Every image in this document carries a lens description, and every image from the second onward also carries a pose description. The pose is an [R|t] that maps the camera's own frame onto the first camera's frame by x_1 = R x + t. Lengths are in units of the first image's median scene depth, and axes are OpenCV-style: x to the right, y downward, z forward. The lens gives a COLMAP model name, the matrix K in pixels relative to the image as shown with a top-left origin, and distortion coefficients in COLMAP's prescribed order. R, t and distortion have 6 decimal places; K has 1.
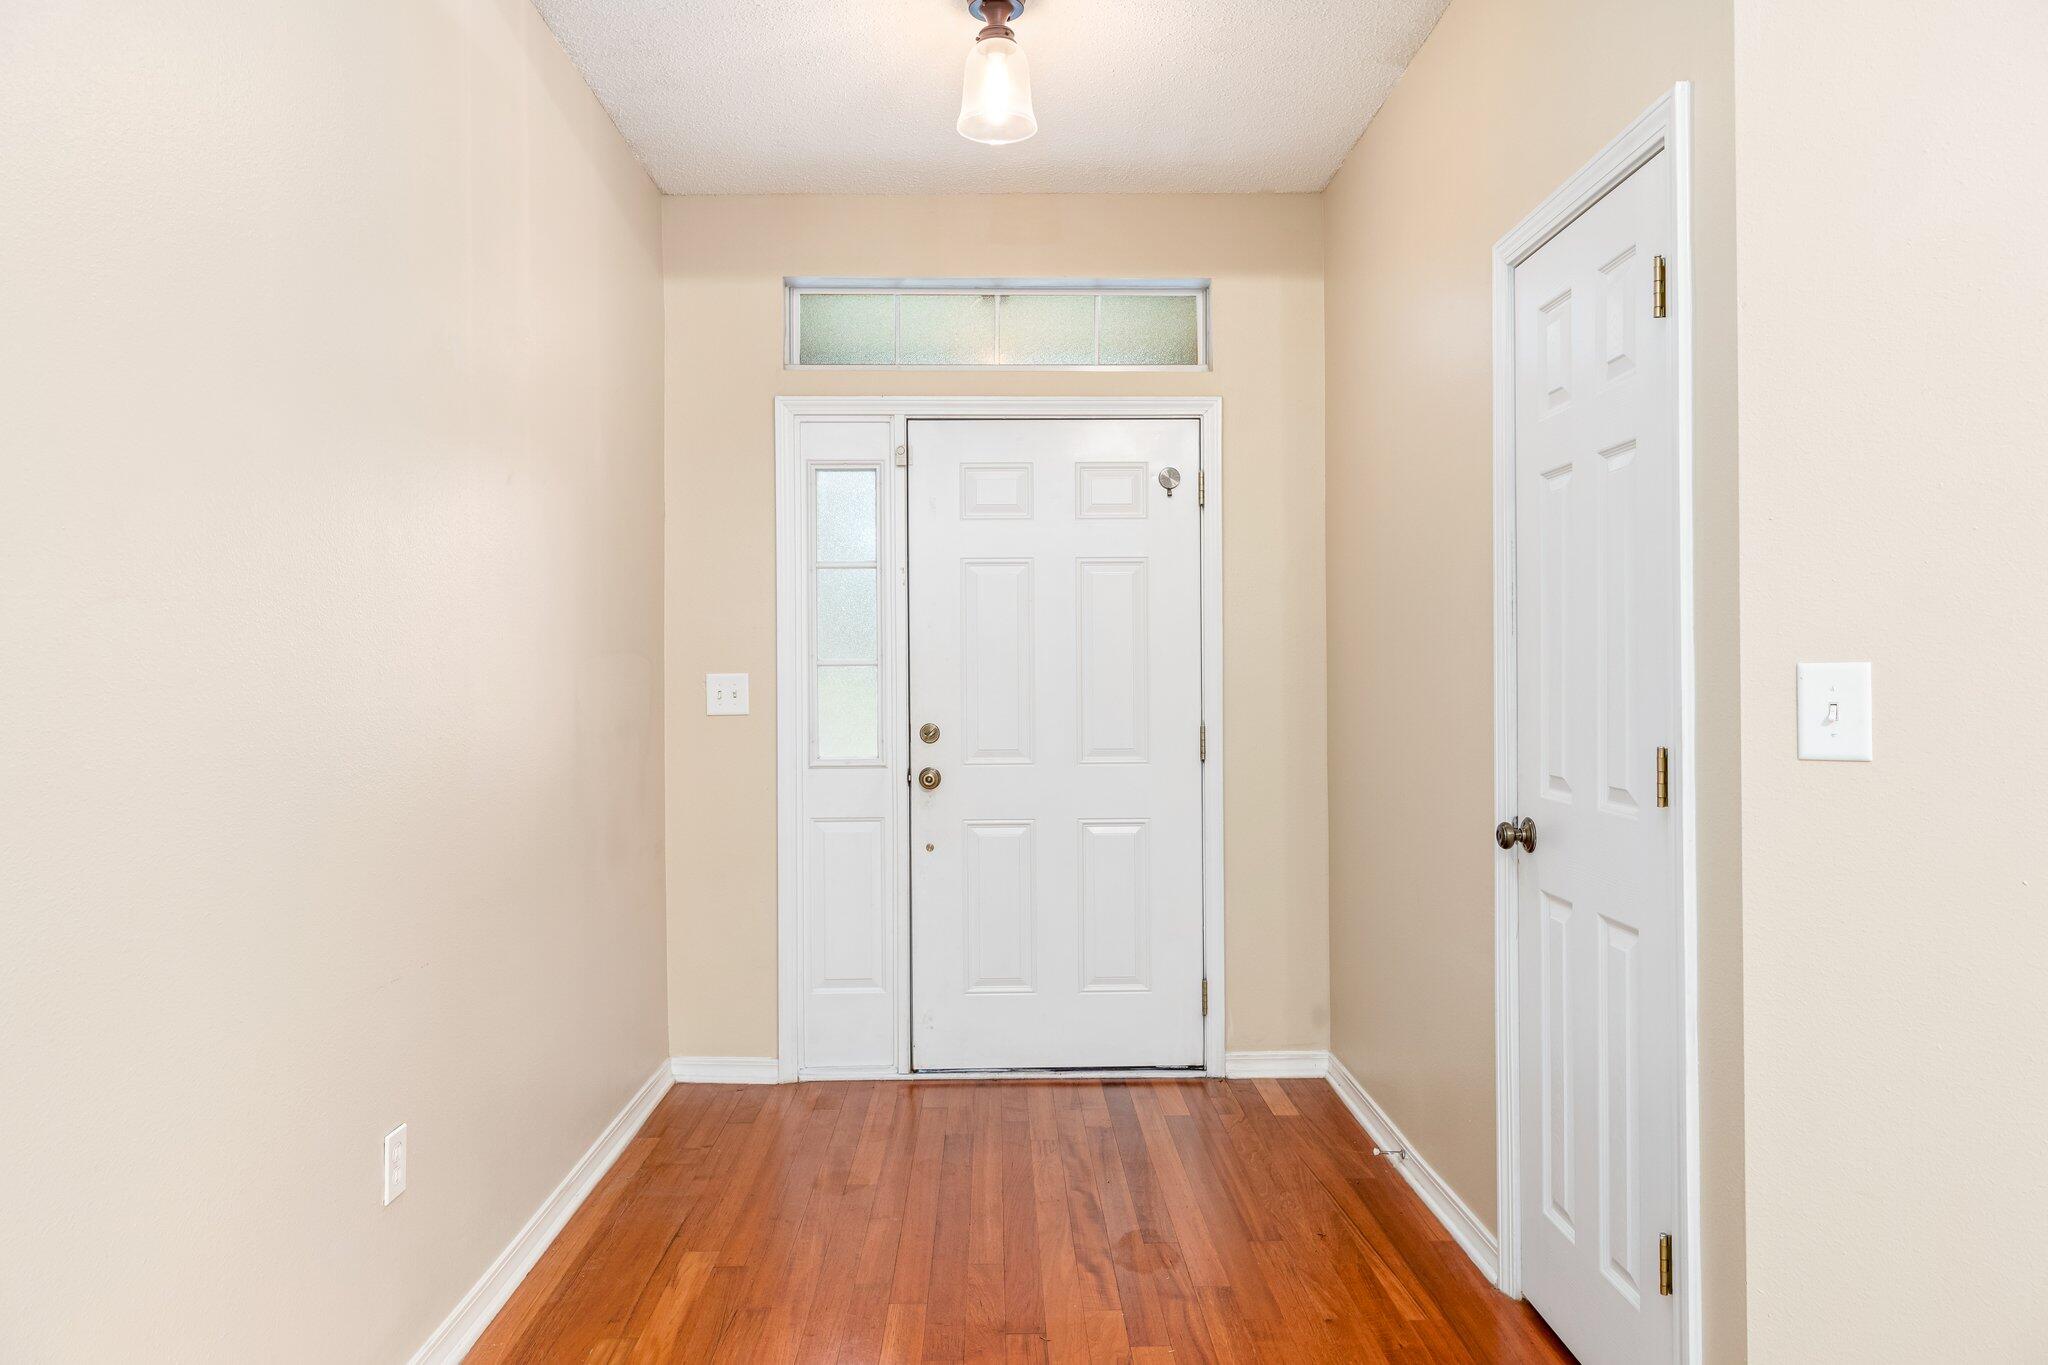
lens RADIAL K [[1335.8, 0, 1023.3], [0, 1335.8, 677.0], [0, 0, 1]] dist [0.004176, 0.001035]
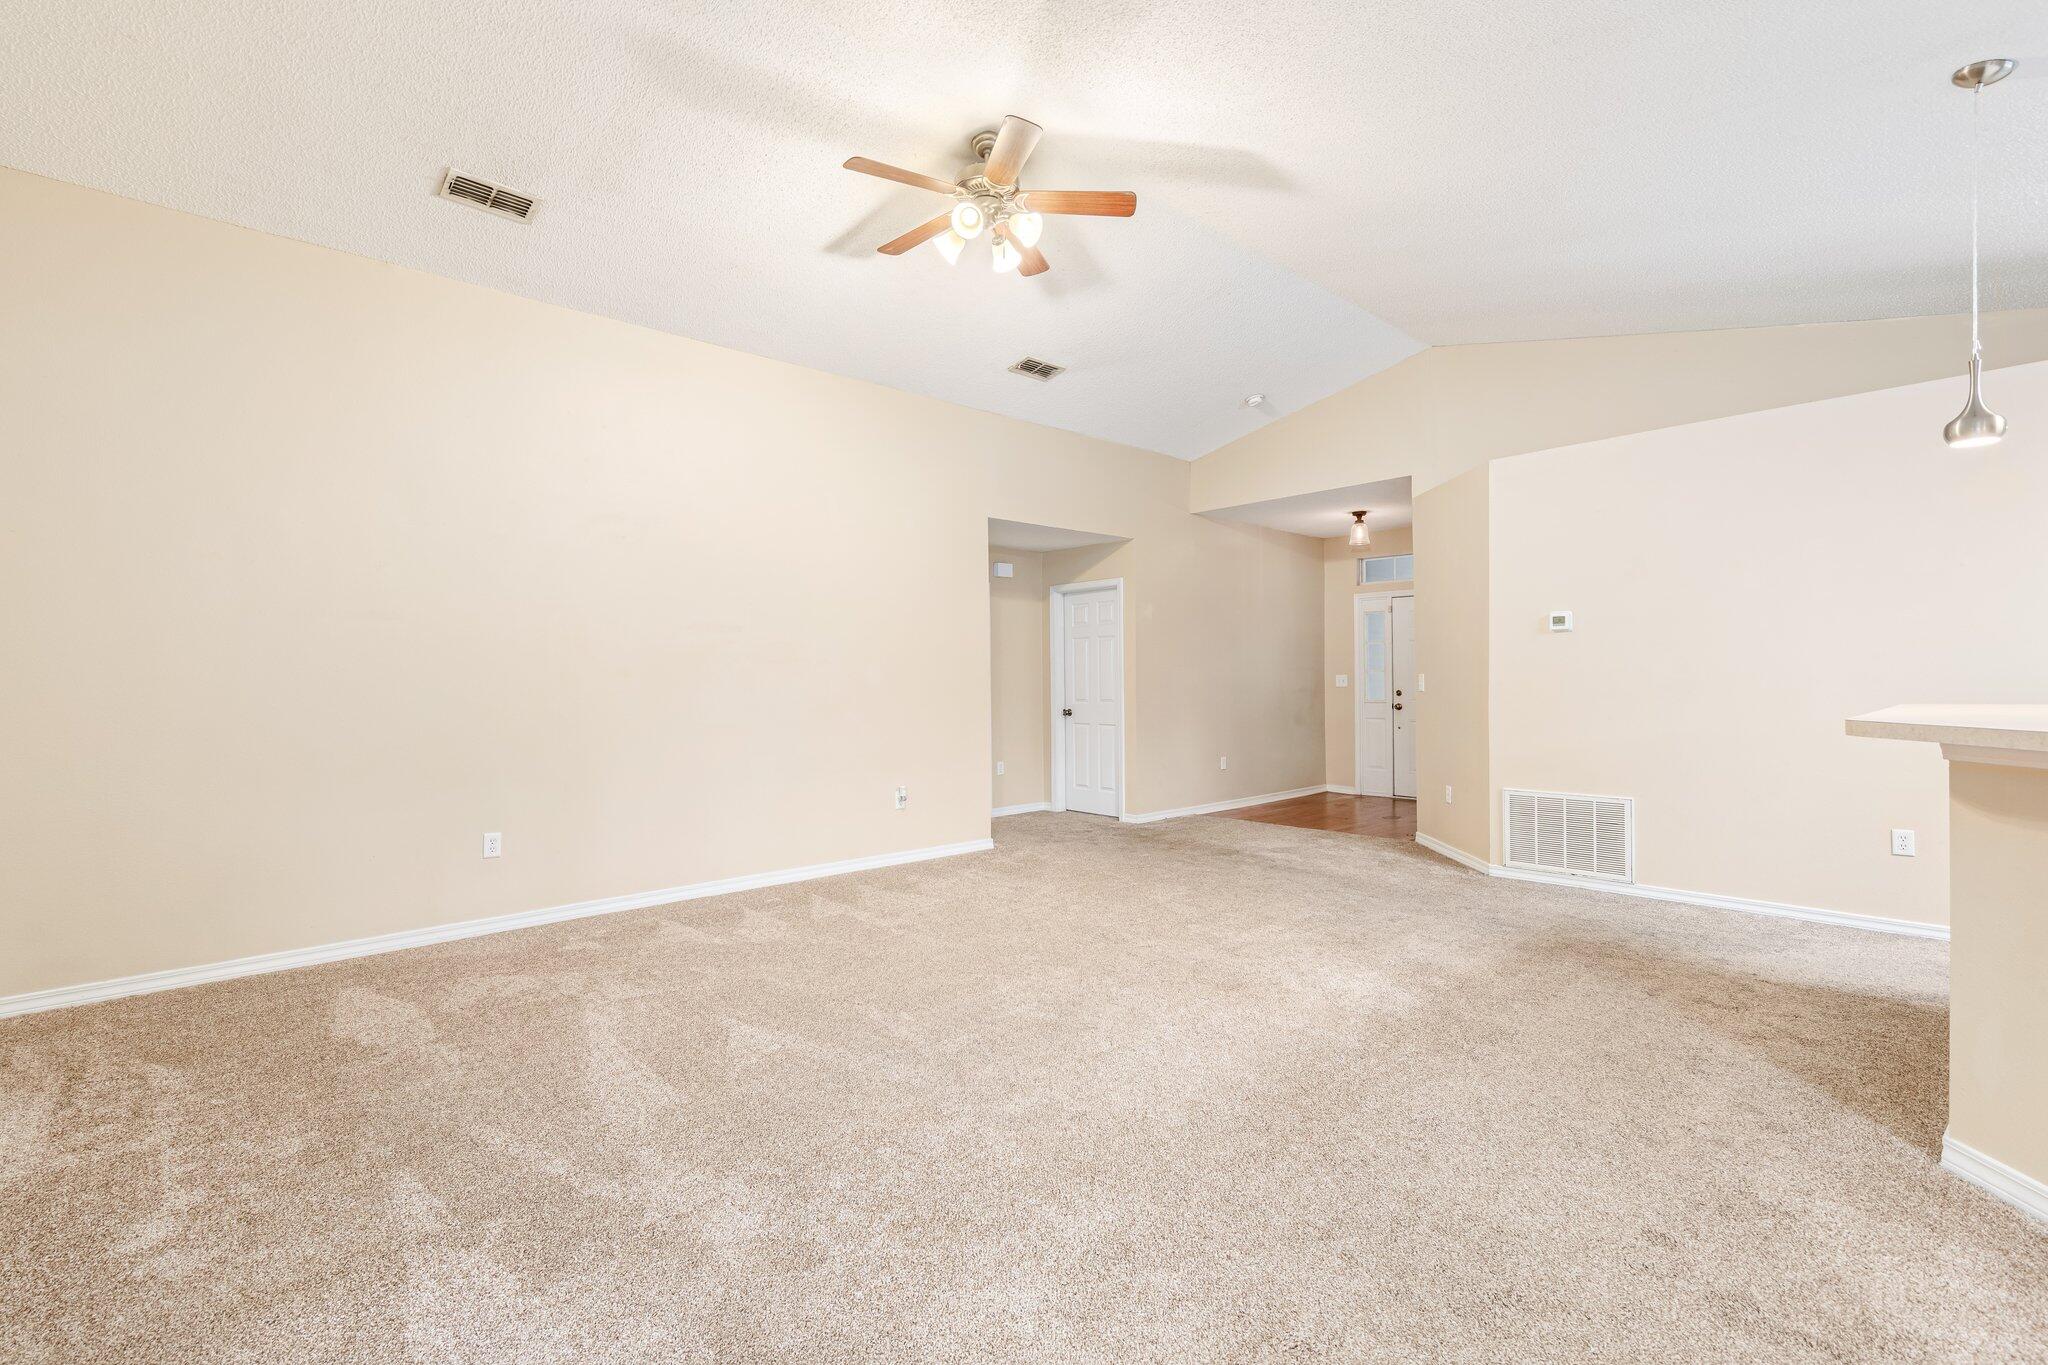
lens RADIAL K [[908.0, 0, 1013.8], [0, 908.0, 681.6], [0, 0, 1]] dist [0.007546, -0.001816]
pose [[0.653676, -0.004075, -0.756764, 1.002573], [0.007046, 0.999975, 0.000701, 0.006645], [0.756742, -0.005790, 0.653688, -1.174711]]
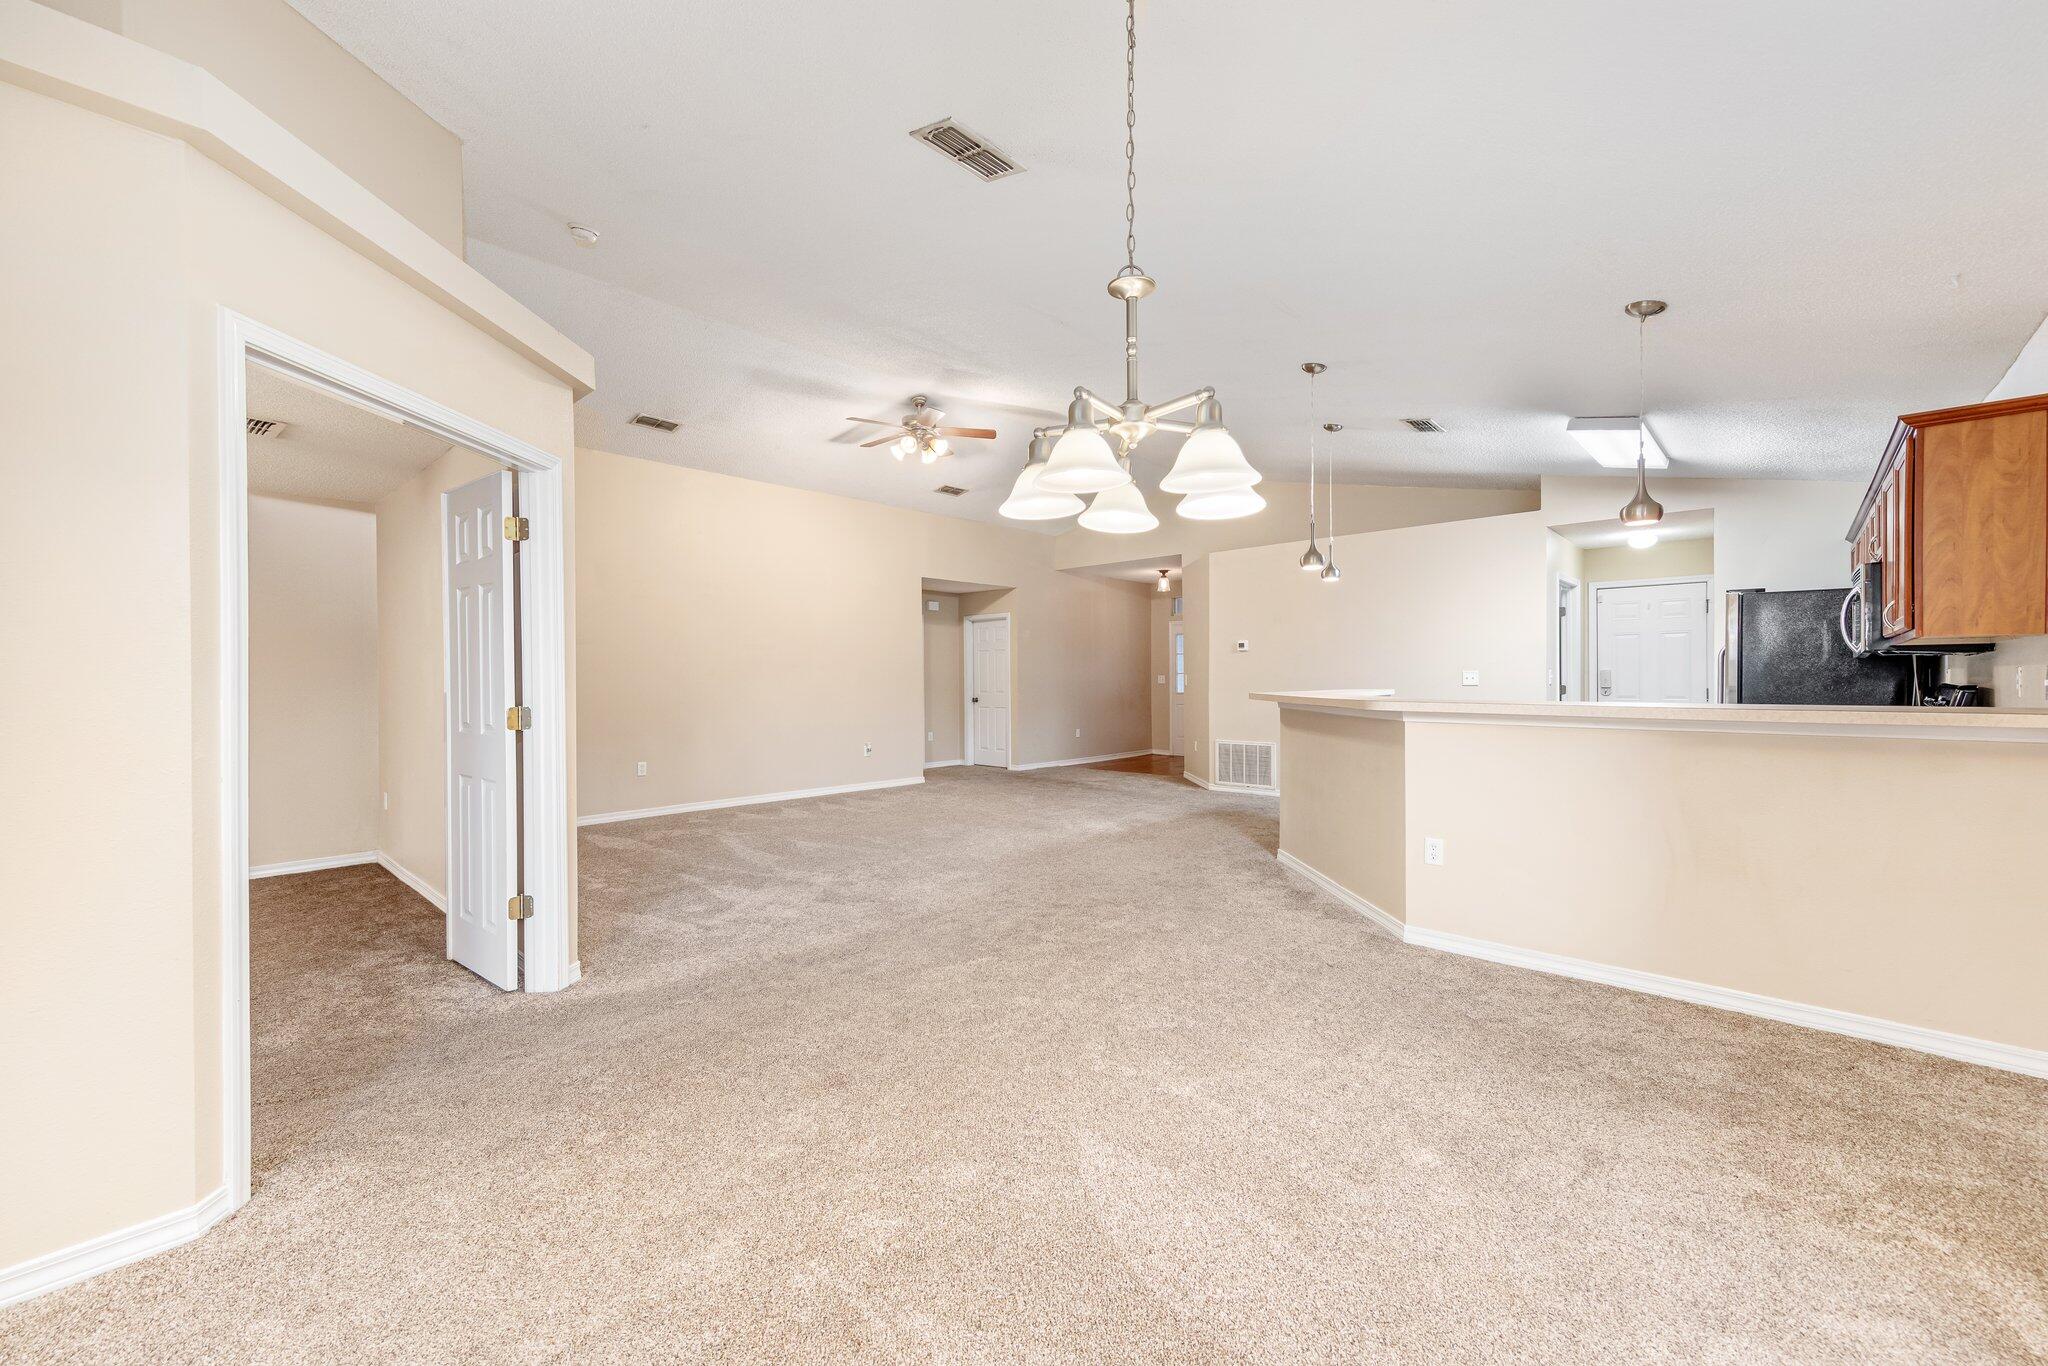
lens RADIAL K [[803.1, 0, 1007.7], [0, 803.1, 684.5], [0, 0, 1]] dist [0.009321, -0.000603]
pose [[0.706740, -0.000078, -0.707473, 1.544738], [0.005776, 0.999967, 0.005659, 0.010952], [0.707450, -0.008086, 0.706718, -1.598586]]
